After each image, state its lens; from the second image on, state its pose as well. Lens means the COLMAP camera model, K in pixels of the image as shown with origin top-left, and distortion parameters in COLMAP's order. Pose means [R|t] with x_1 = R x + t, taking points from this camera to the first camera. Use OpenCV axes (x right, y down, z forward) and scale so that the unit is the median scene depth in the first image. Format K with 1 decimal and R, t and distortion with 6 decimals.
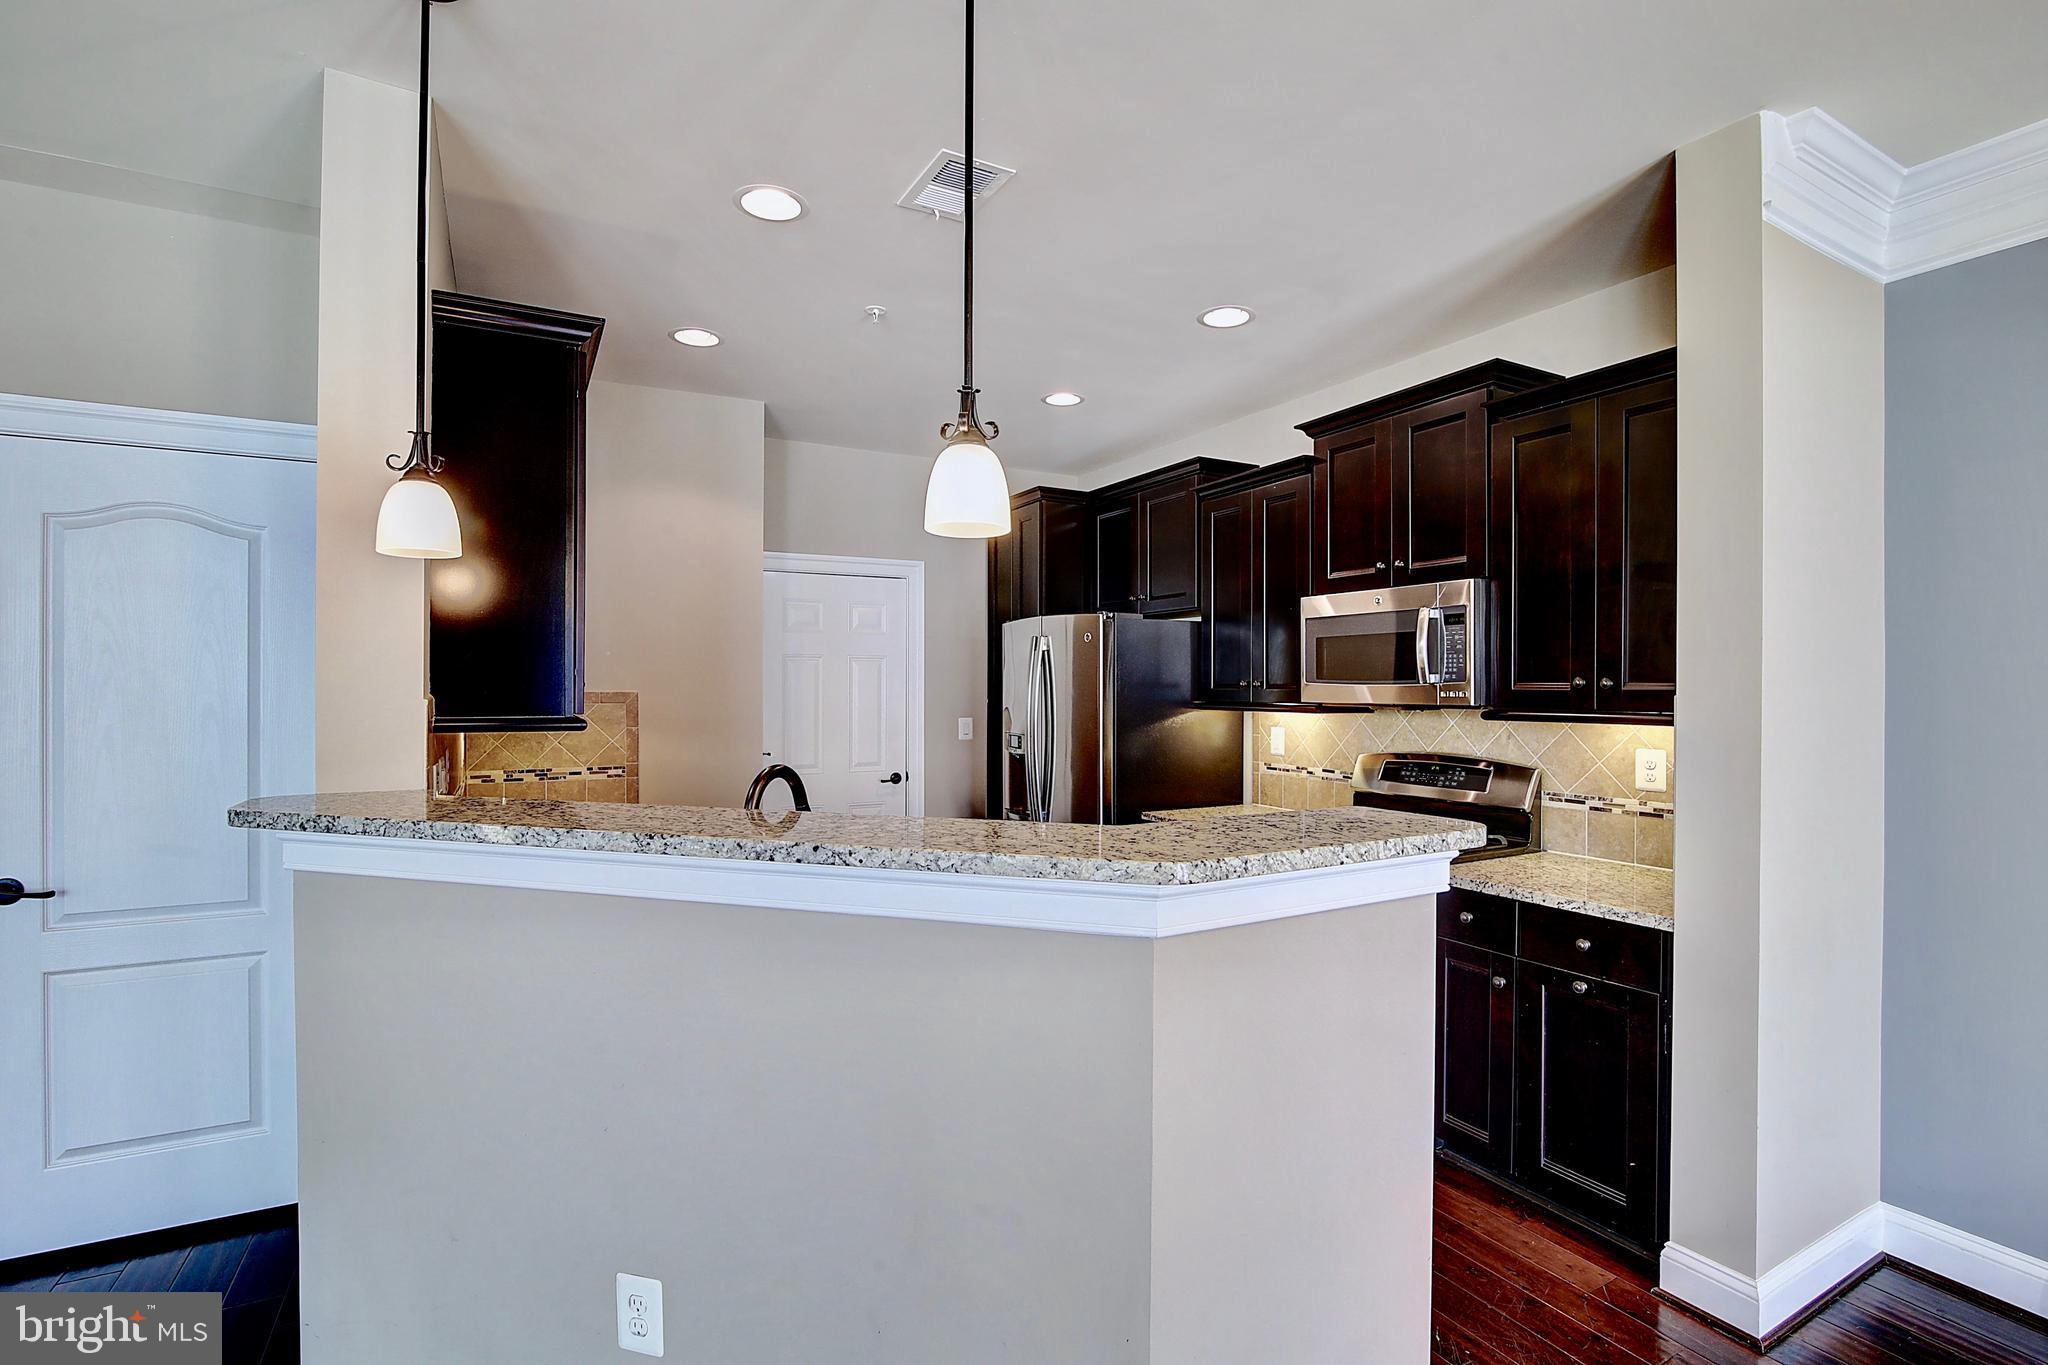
lens RADIAL K [[944.3, 0, 1025.9], [0, 944.3, 689.4], [0, 0, 1]] dist [-0.017402, 0.000270]
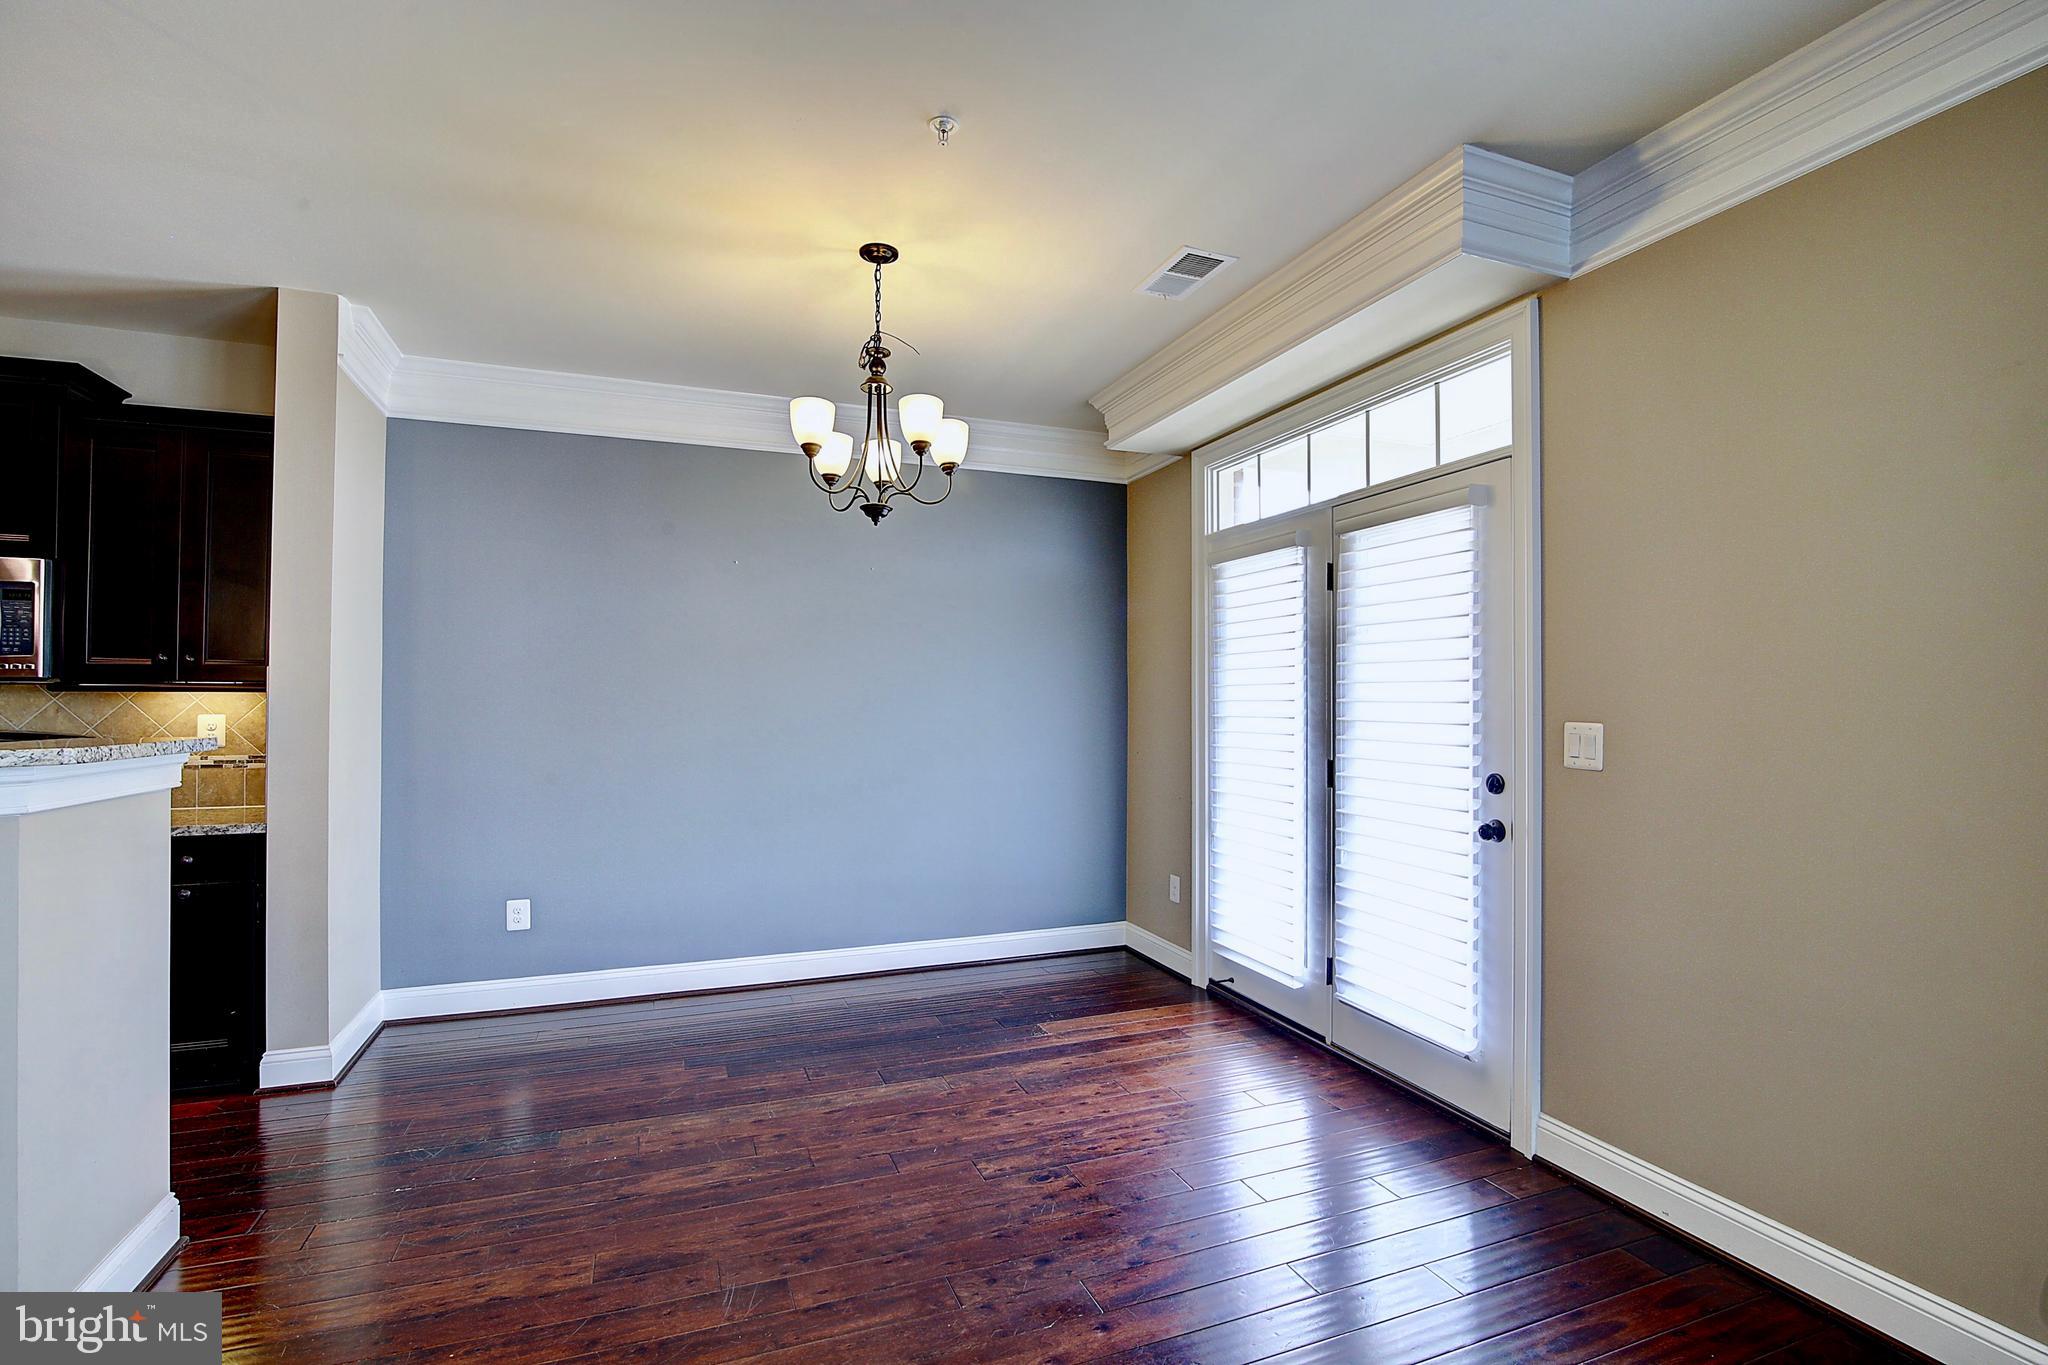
lens RADIAL K [[944.3, 0, 1029.7], [0, 944.3, 690.4], [0, 0, 1]] dist [-0.017402, 0.000270]
pose [[0.131670, 0.012347, 0.991217, -0.402701], [-0.000594, 0.999923, -0.012376, 0.042636], [-0.991293, 0.001040, 0.131667, -0.241229]]
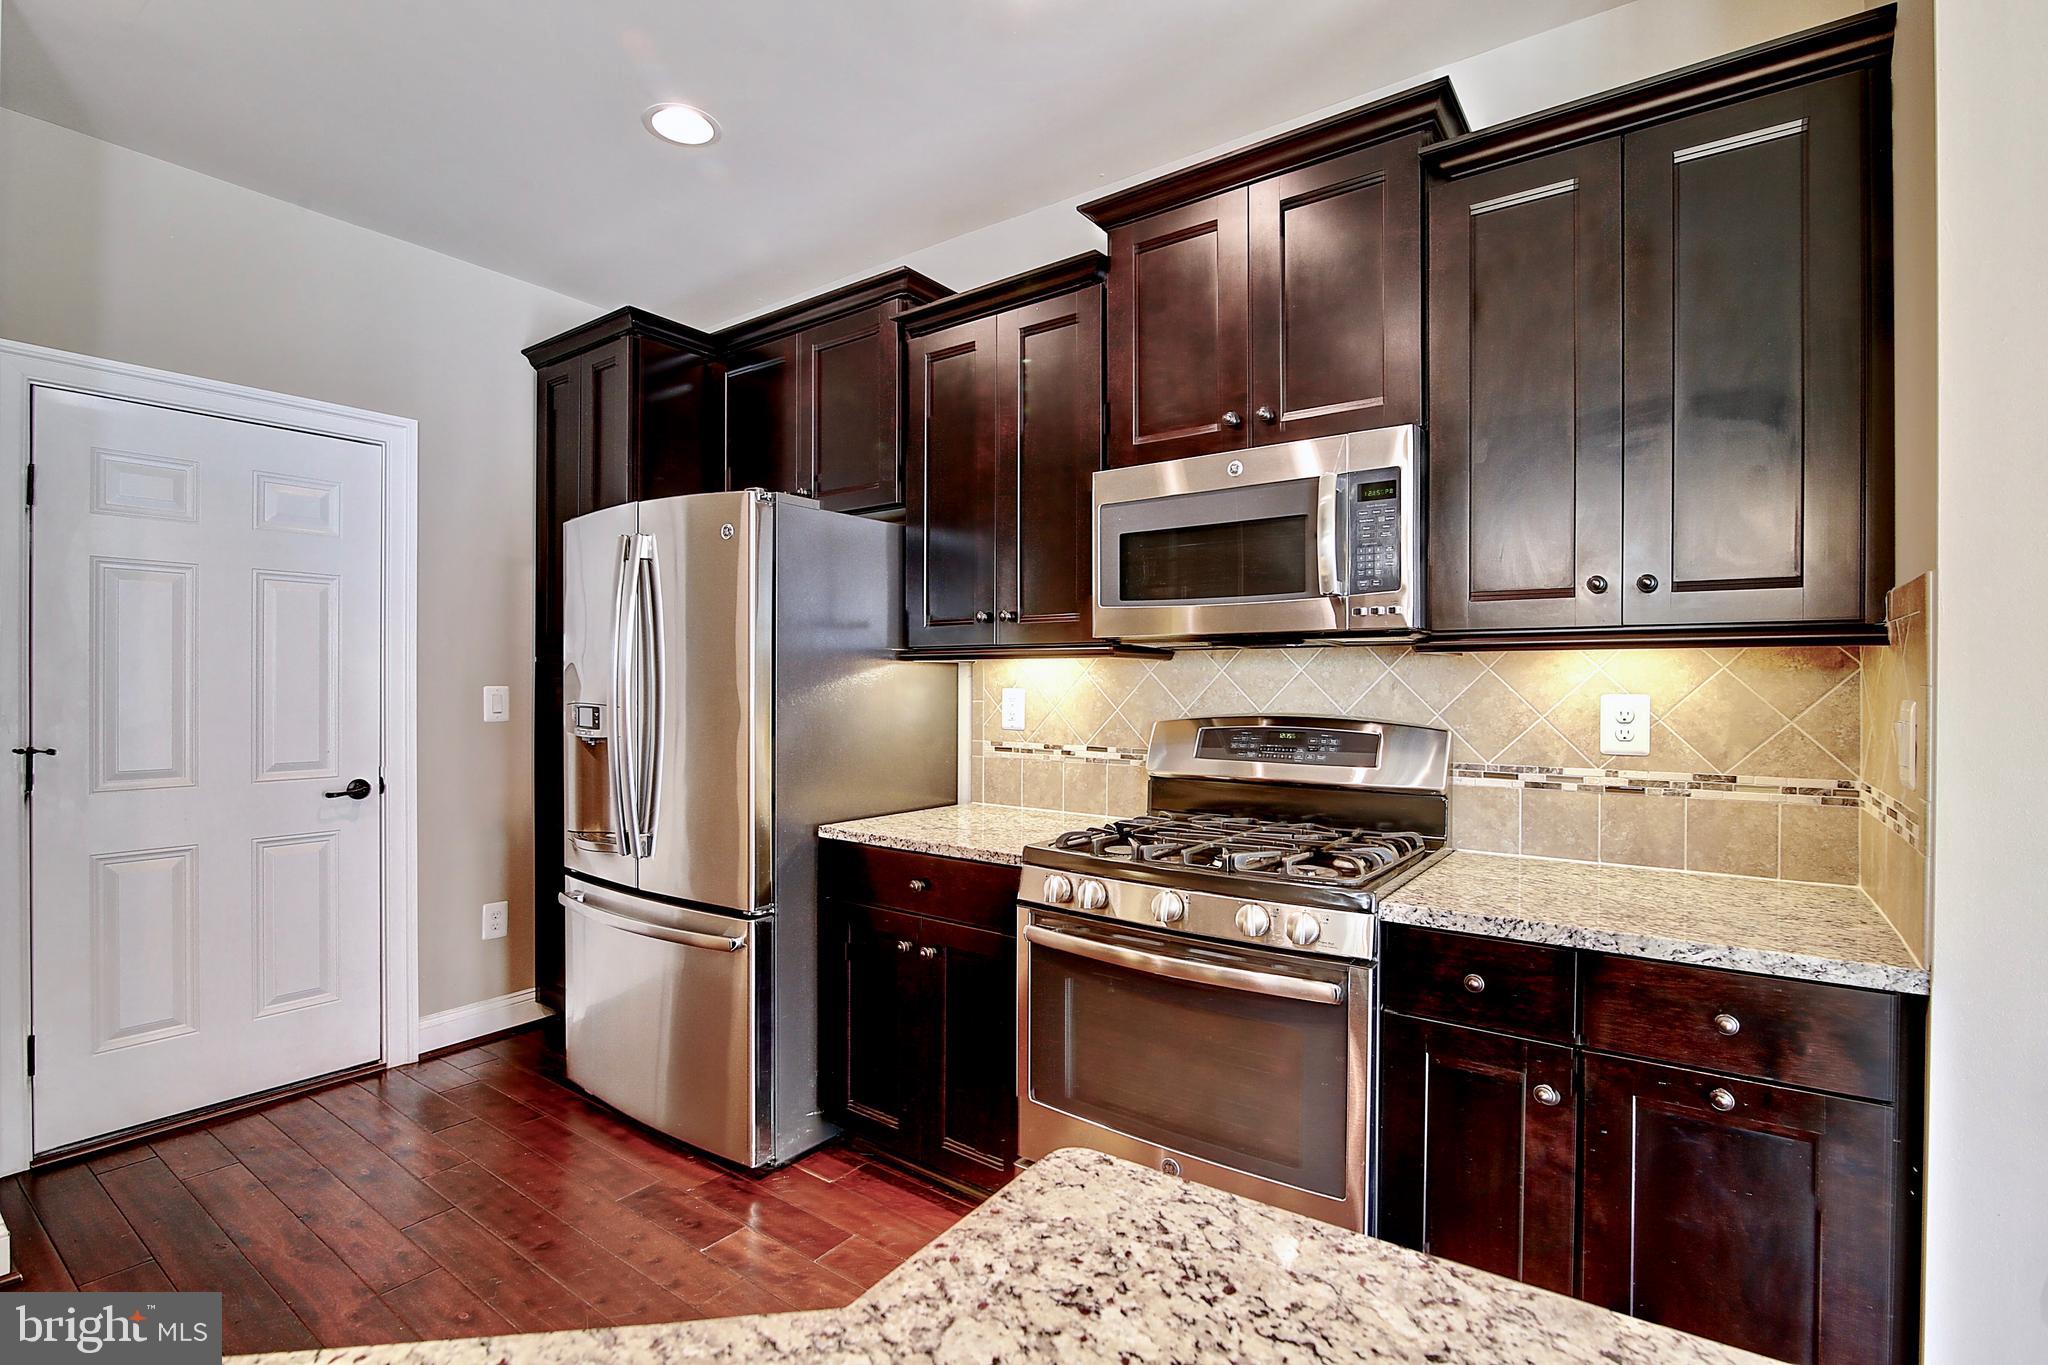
lens RADIAL K [[944.3, 0, 1029.1], [0, 944.3, 687.5], [0, 0, 1]] dist [-0.017402, 0.000270]
pose [[0.904305, 0.000667, 0.426885, -0.019113], [-0.000299, 1.000000, -0.000929, 0.055270], [-0.426886, 0.000712, 0.904305, 0.522541]]
